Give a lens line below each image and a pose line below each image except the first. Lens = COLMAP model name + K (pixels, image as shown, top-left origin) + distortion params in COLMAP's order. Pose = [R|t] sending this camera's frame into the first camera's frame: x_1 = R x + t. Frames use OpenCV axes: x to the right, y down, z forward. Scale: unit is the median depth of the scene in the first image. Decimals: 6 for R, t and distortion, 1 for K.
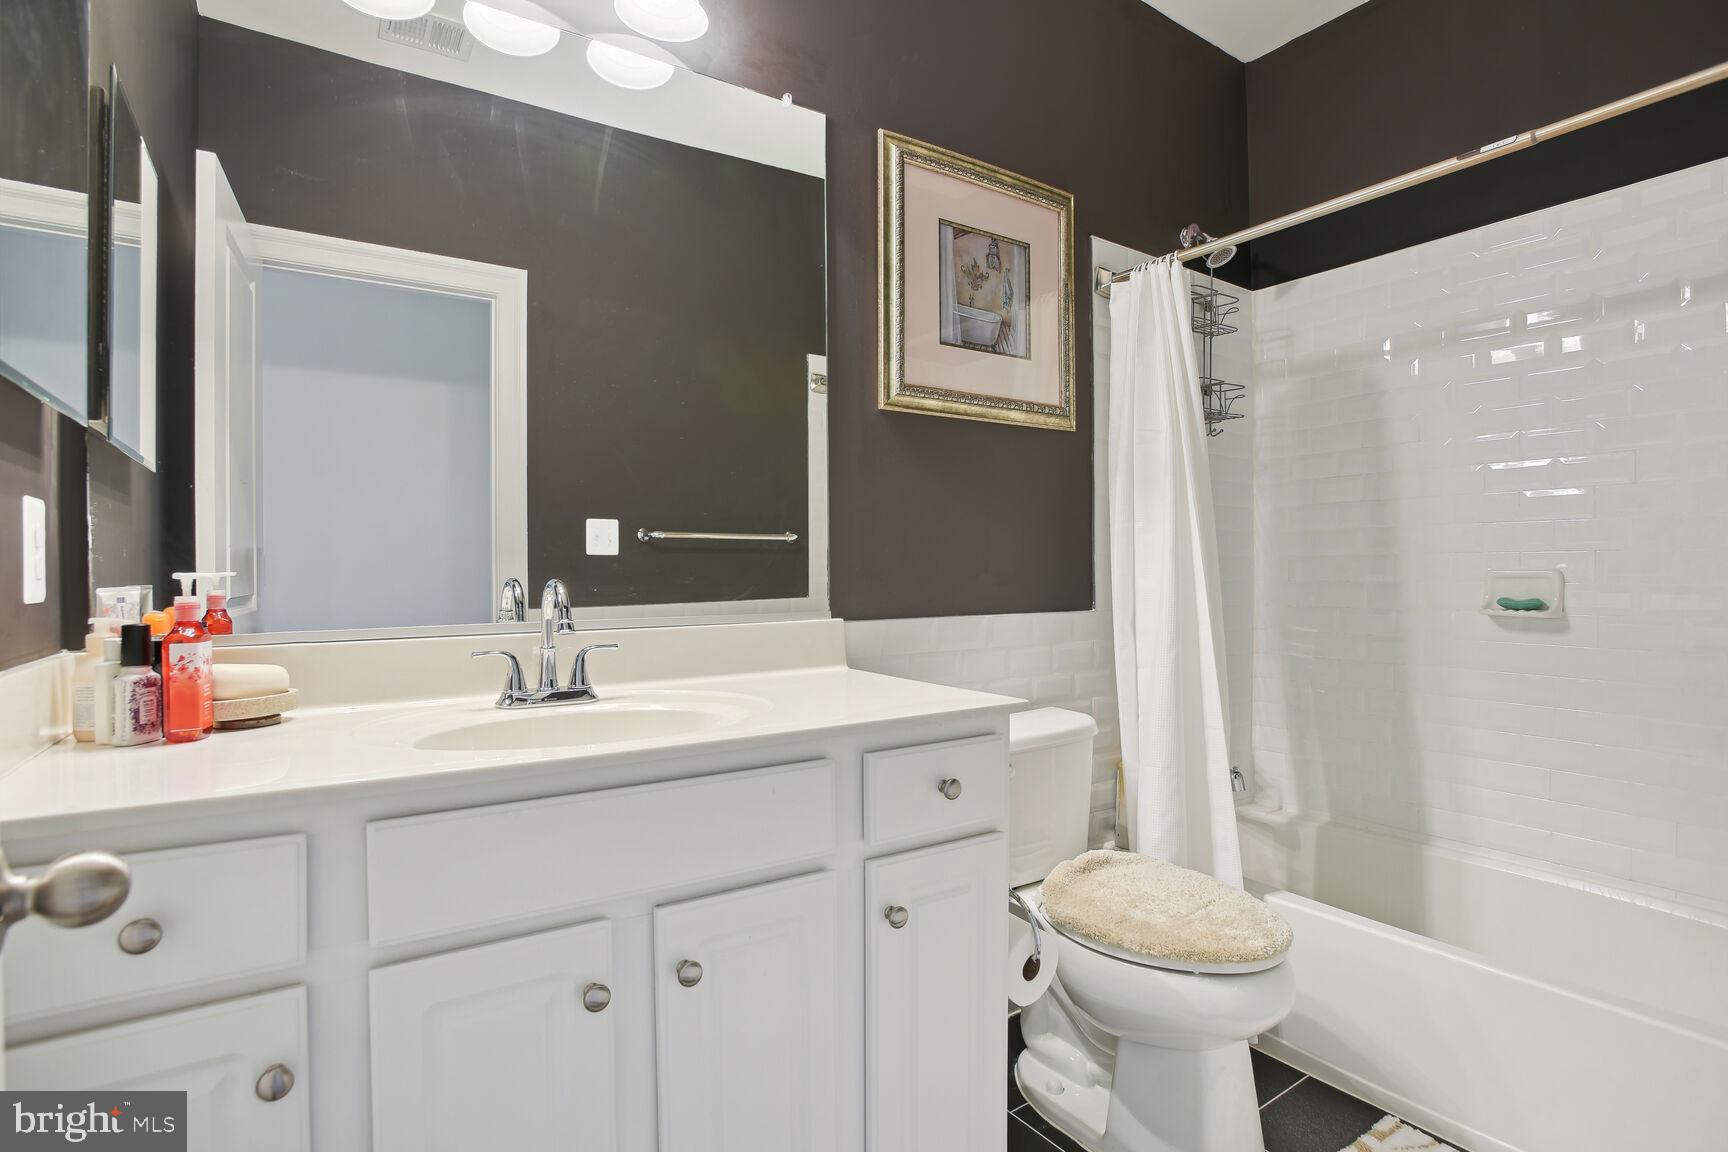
lens RADIAL K [[842.5, 0, 864.0], [0, 842.5, 576.0], [0, 0, 1]] dist [-0.077278, 0.000252]
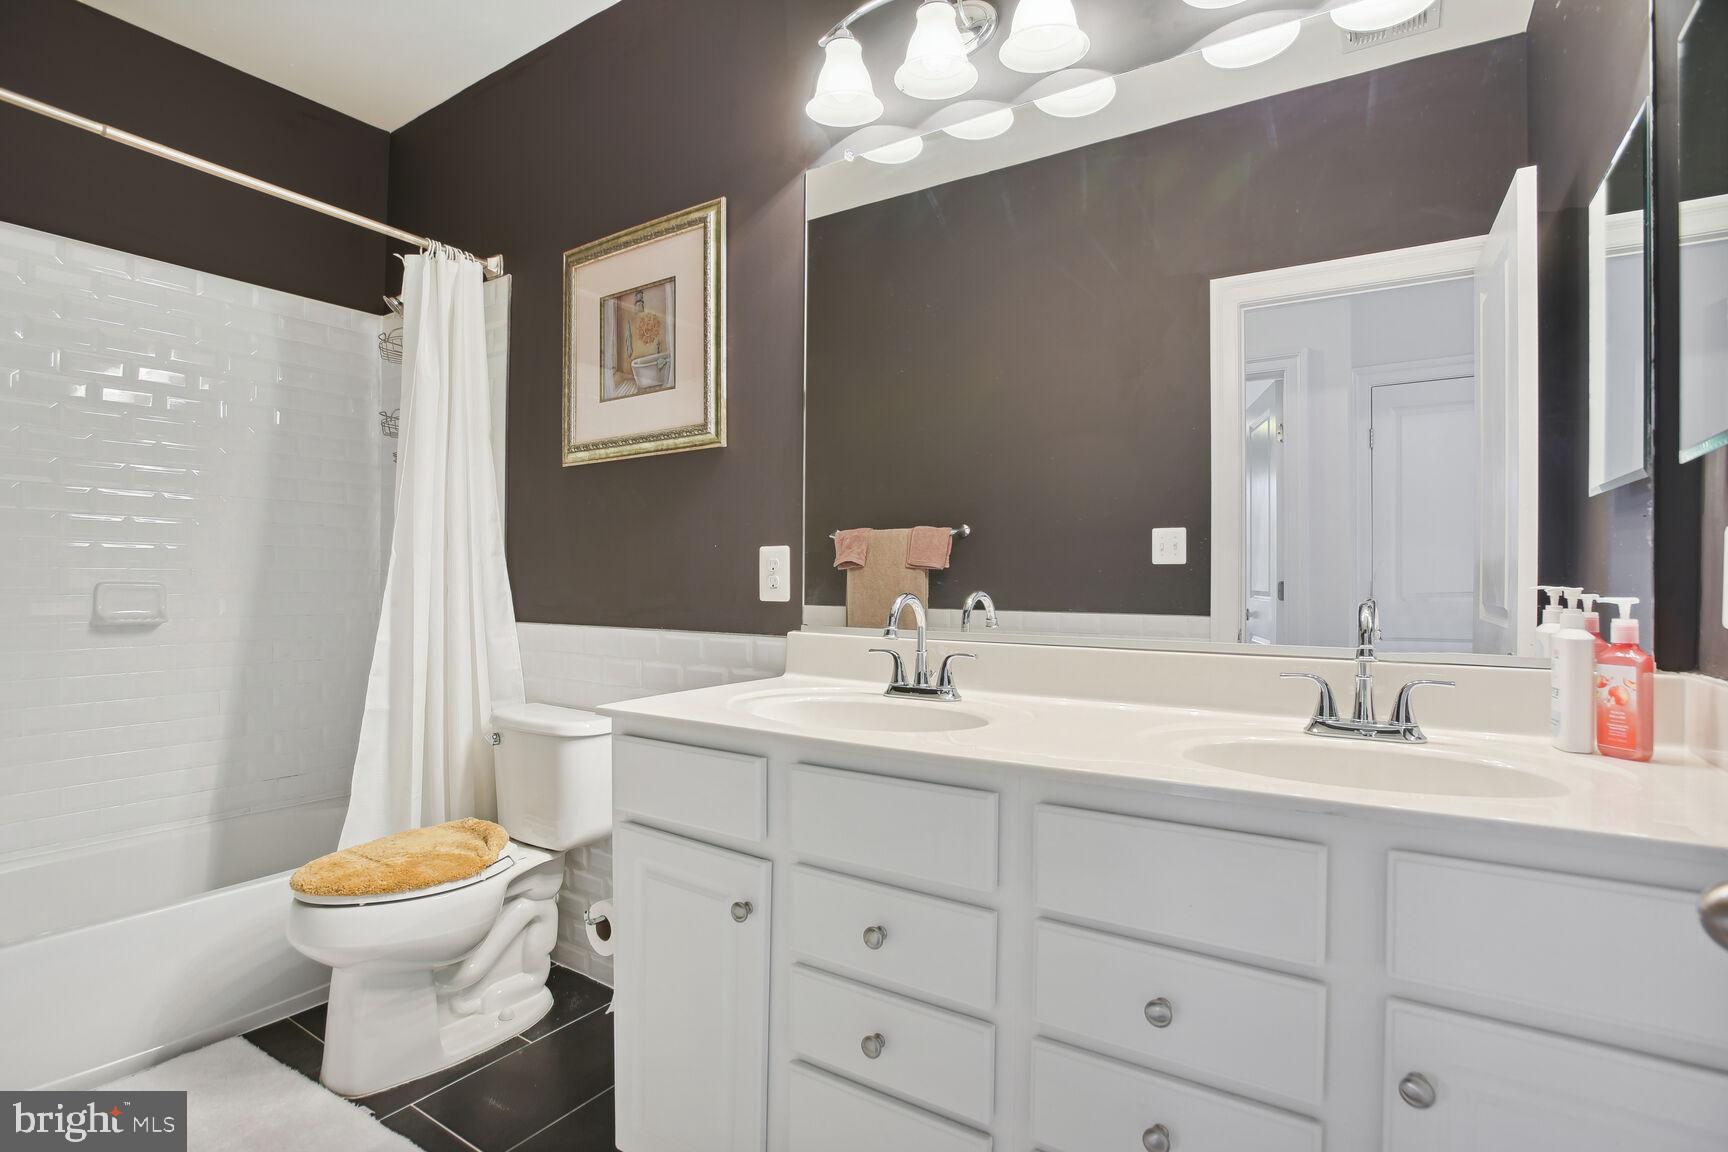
lens RADIAL K [[832.0, 0, 864.0], [0, 832.0, 576.0], [0, 0, 1]] dist [-0.047581, 0.000016]
pose [[0.389927, -0.005023, -0.920832, 0.460929], [-0.015015, 0.999817, -0.011812, -0.005770], [0.920723, 0.018432, 0.389780, 0.304623]]
